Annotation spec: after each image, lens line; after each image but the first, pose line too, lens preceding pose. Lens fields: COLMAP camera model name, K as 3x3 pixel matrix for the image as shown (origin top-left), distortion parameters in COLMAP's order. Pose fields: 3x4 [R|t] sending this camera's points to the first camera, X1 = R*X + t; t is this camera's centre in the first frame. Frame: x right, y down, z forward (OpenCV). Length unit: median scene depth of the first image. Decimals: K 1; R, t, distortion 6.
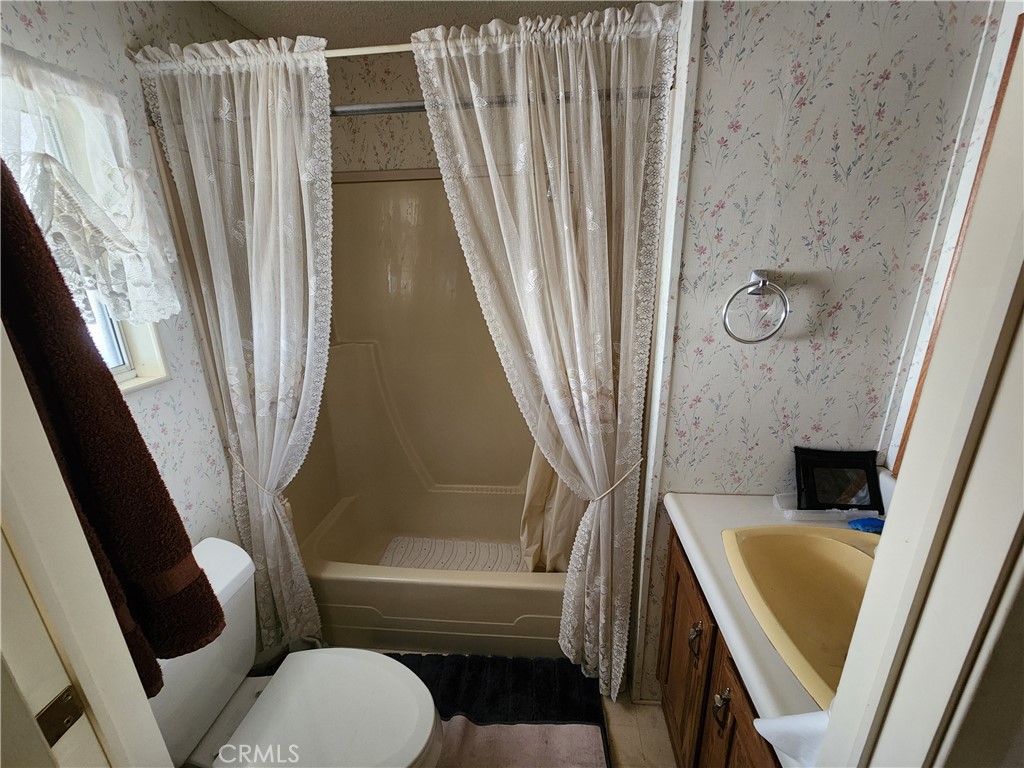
lens RADIAL K [[419.8, 0, 512.8], [0, 419.8, 381.6], [0, 0, 1]] dist [0.001989, 0.000060]
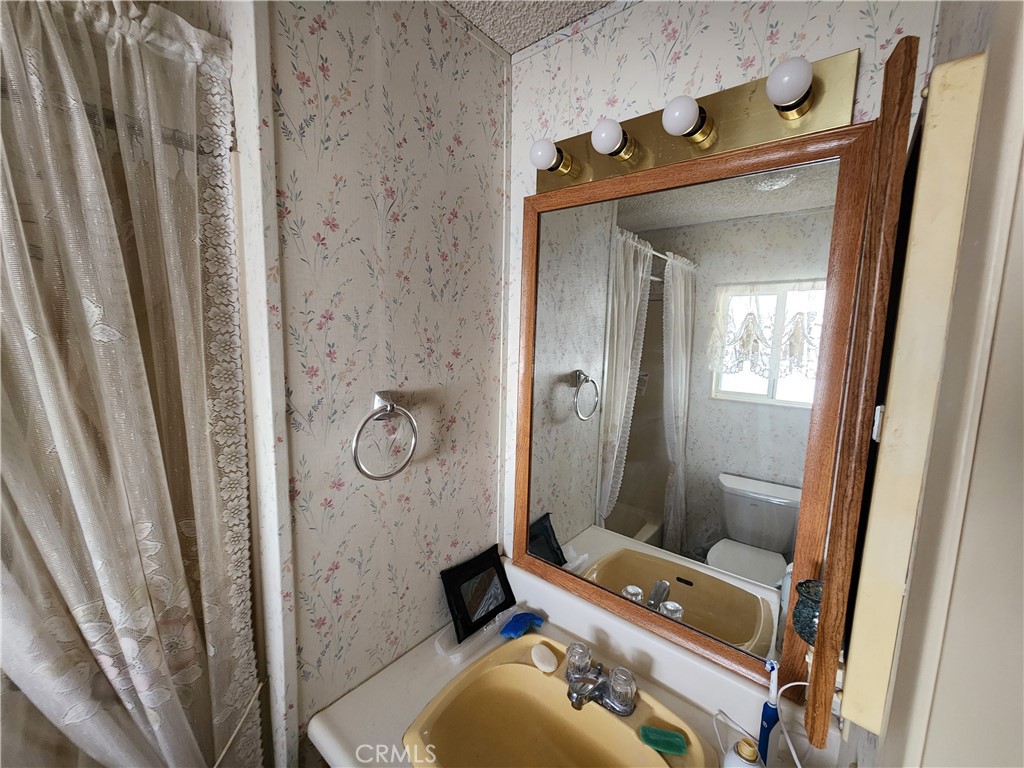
lens RADIAL K [[419.8, 0, 509.0], [0, 419.8, 380.8], [0, 0, 1]] dist [0.001989, 0.000060]
pose [[0.577632, -0.064986, 0.813706, 0.047784], [0.208046, 0.975627, -0.069770, -0.168511], [-0.789340, 0.209590, 0.577074, 0.296344]]
